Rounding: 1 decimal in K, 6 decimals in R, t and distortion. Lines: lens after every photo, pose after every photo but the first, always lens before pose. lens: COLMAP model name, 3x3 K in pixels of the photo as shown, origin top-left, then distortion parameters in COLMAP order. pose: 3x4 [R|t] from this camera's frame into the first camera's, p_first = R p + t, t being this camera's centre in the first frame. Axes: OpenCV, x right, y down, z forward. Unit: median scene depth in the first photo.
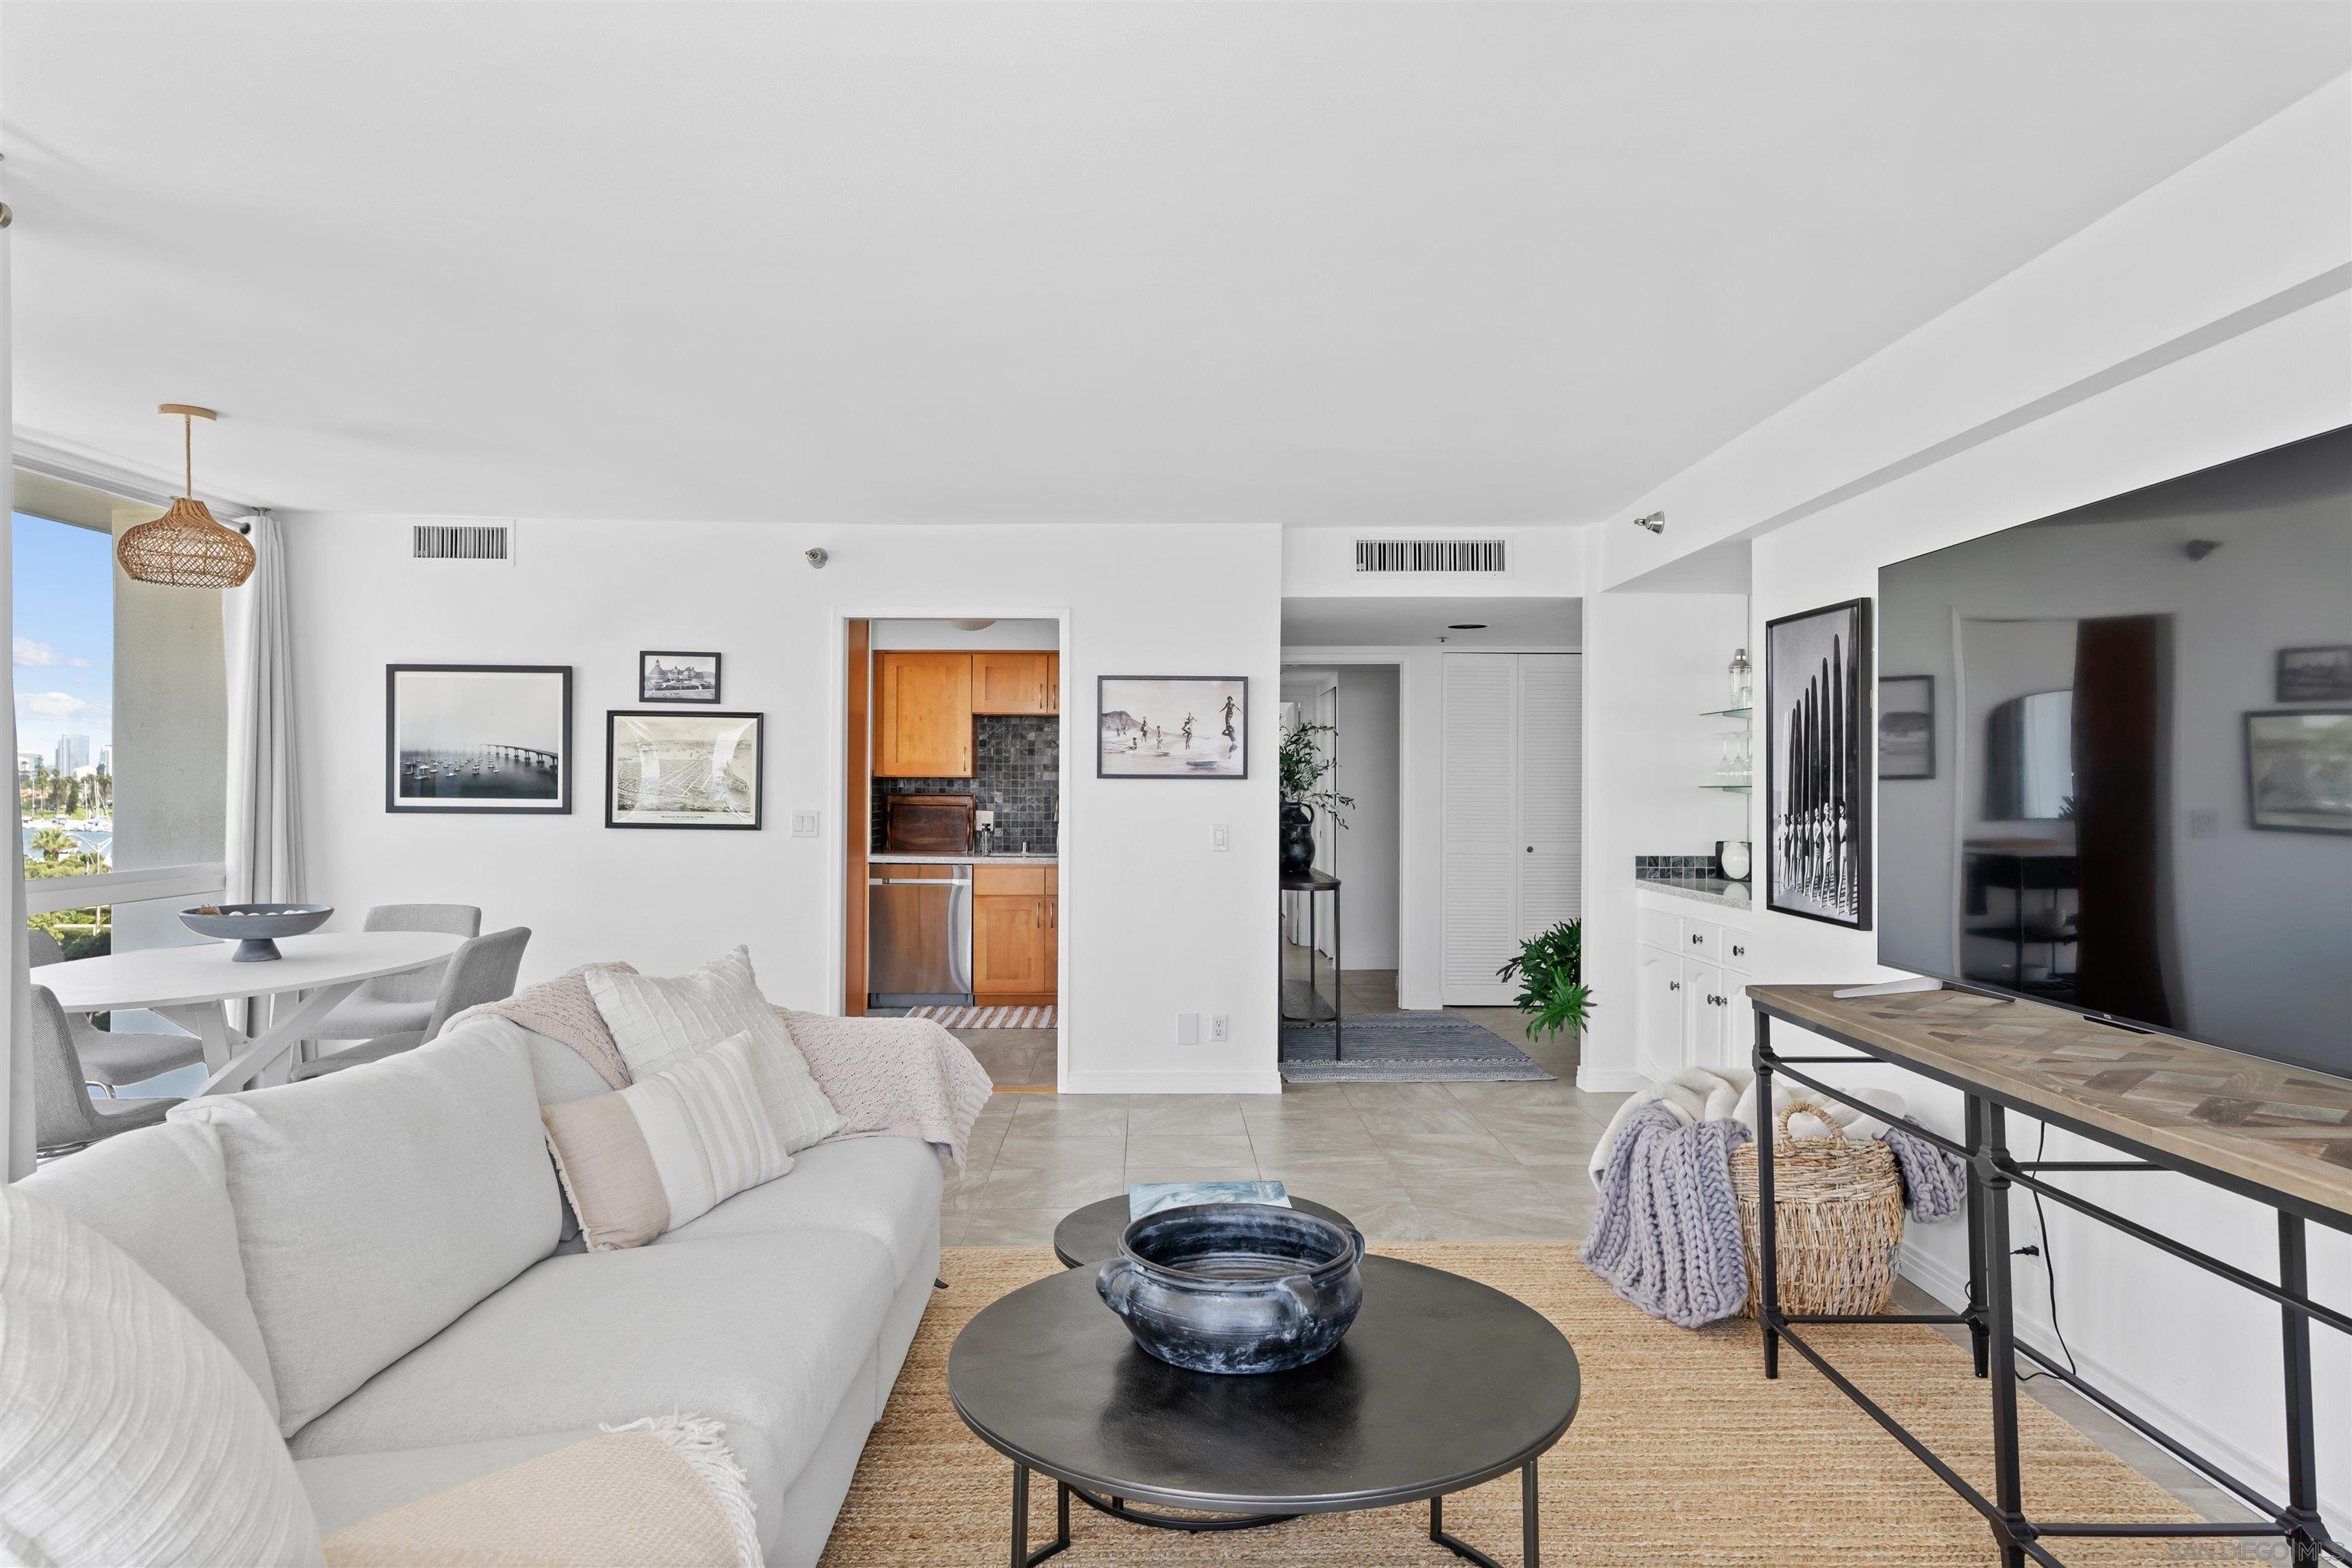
lens RADIAL K [[1480.0, 0, 1173.1], [0, 1480.0, 779.1], [0, 0, 1]] dist [0.016283, 0.003151]
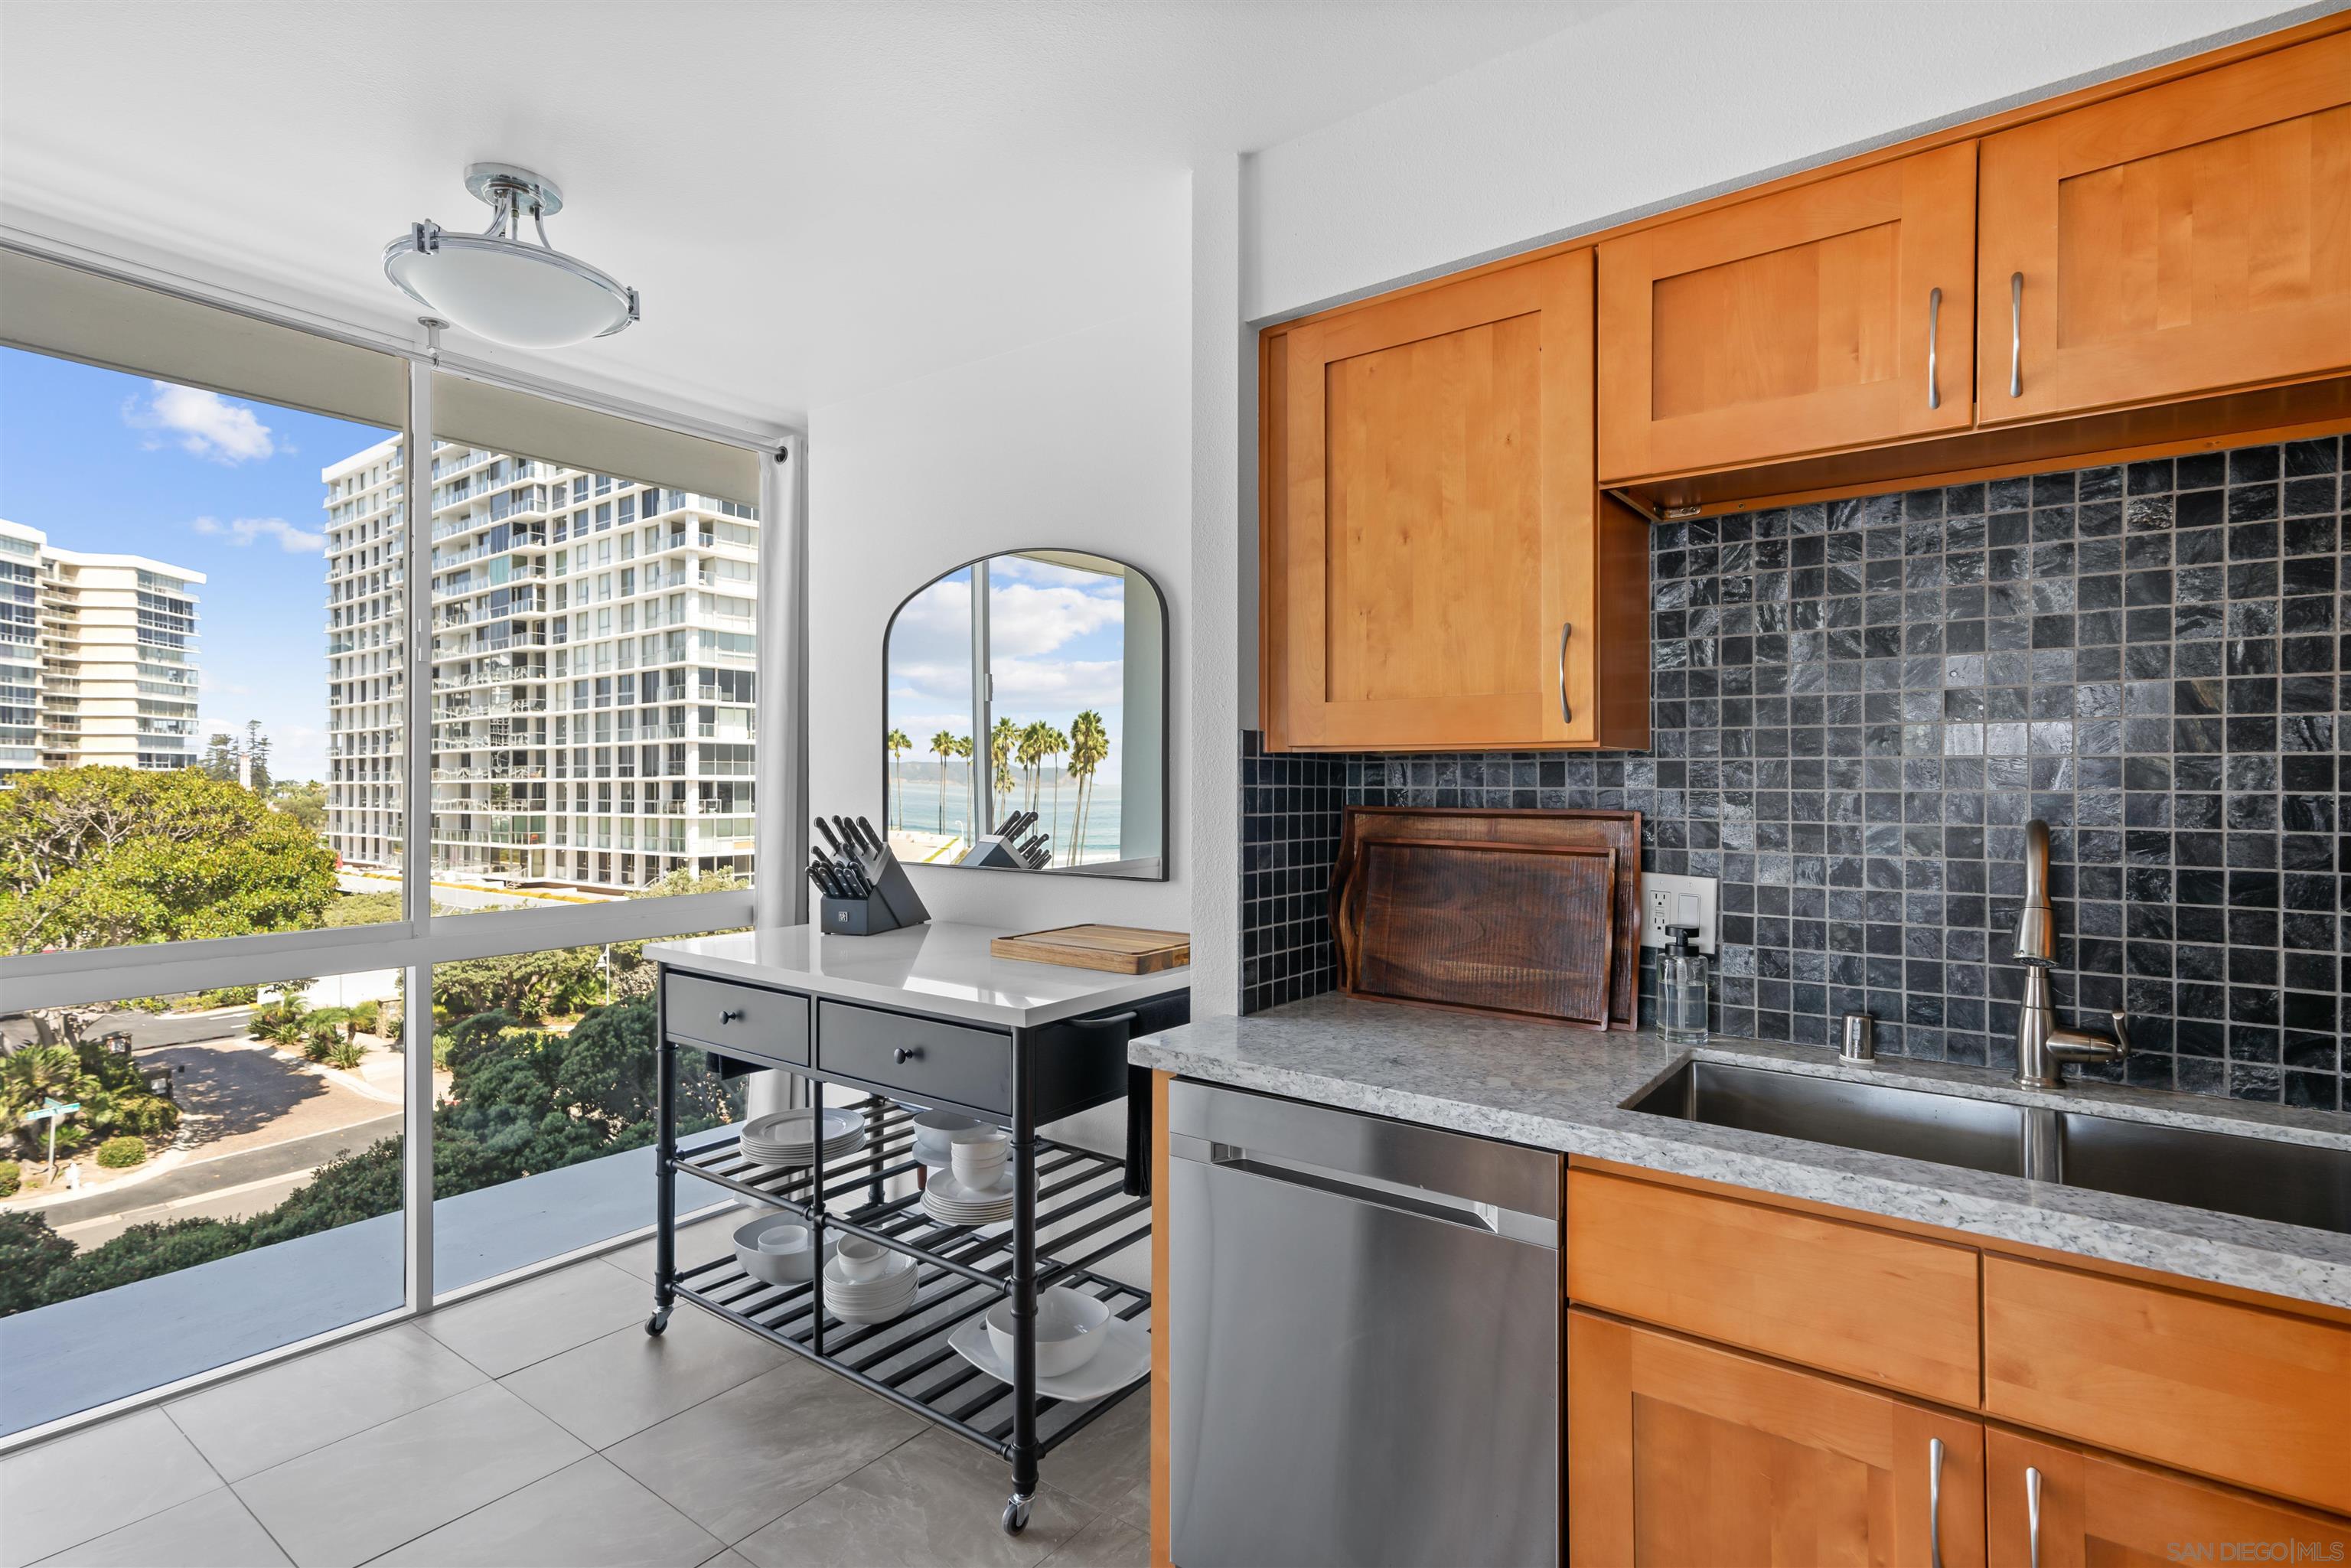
lens RADIAL K [[1137.3, 0, 1179.2], [0, 1137.3, 773.4], [0, 0, 1]] dist [0.003191, 0.009978]
pose [[0.791626, -0.004859, -0.610987, -0.078219], [0.002931, 0.999987, -0.004155, 0.003868], [0.611000, 0.001498, 0.791630, 0.836350]]
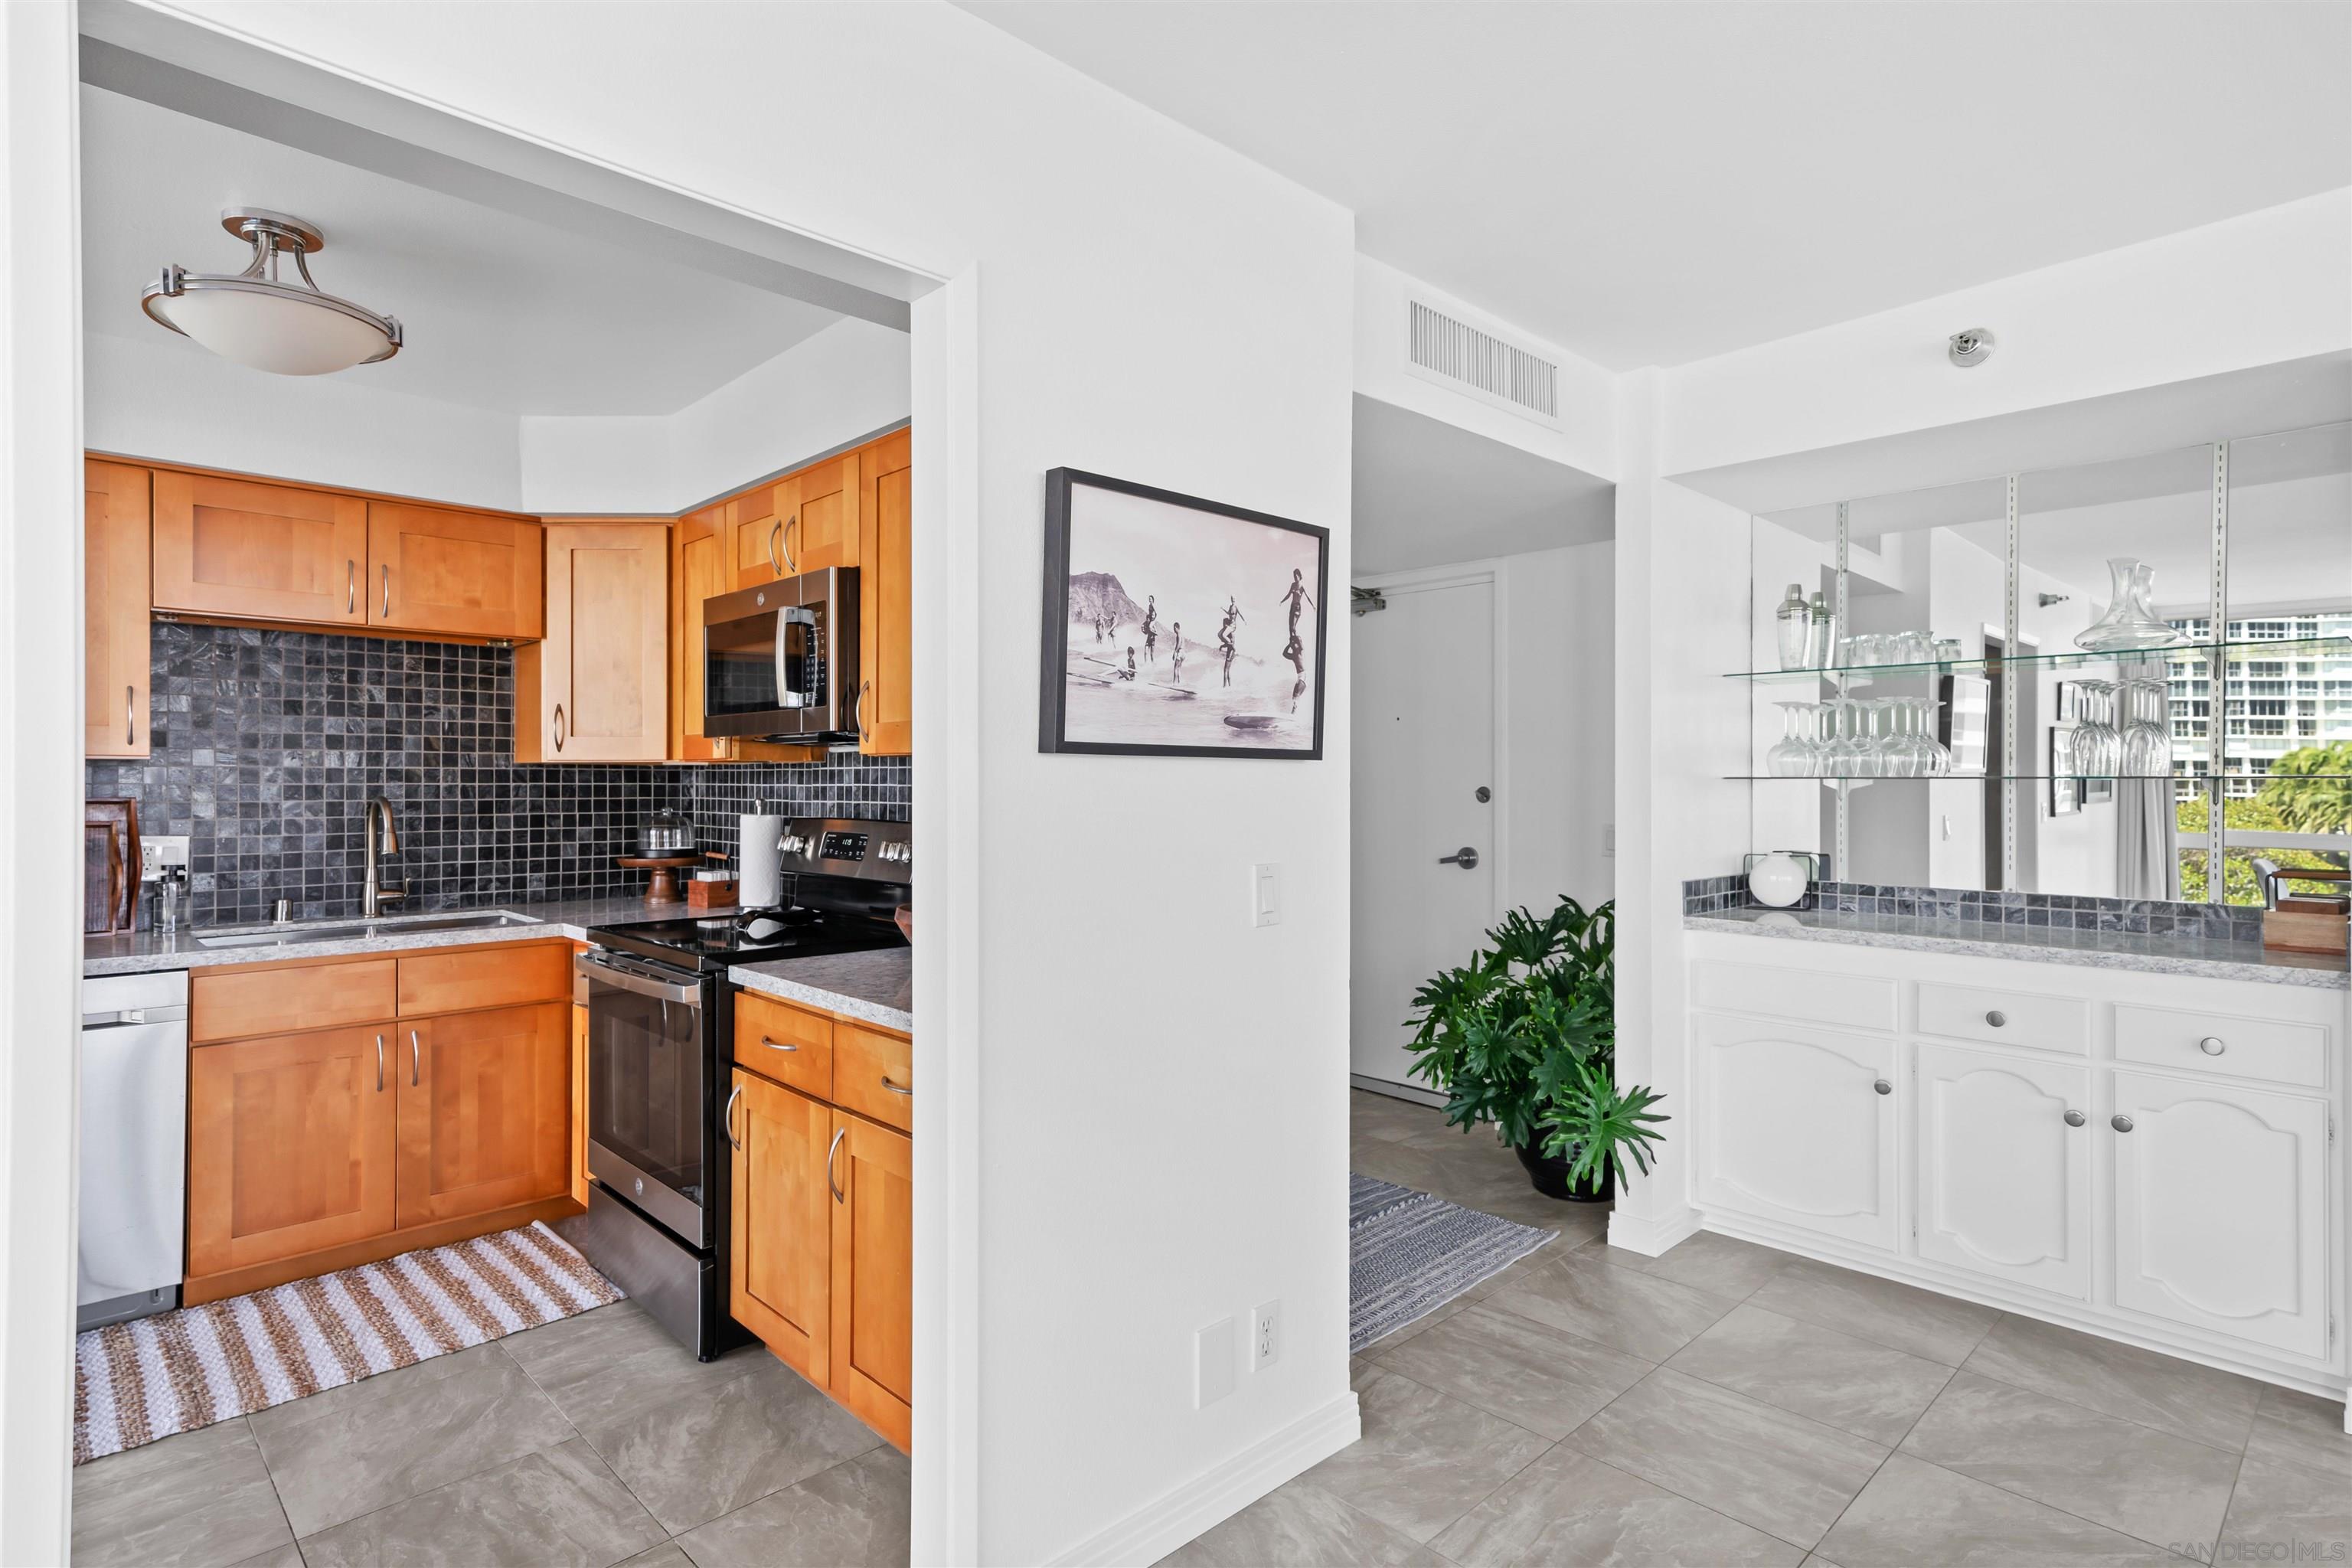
lens RADIAL K [[1206.8, 0, 1176.0], [0, 1206.8, 784.0], [0, 0, 1]] dist [0.019170, 0.000036]
pose [[0.728127, -0.002525, 0.685438, -0.168813], [-0.001056, 0.999988, 0.004805, 0.004101], [-0.685442, -0.004223, 0.728115, 0.559742]]
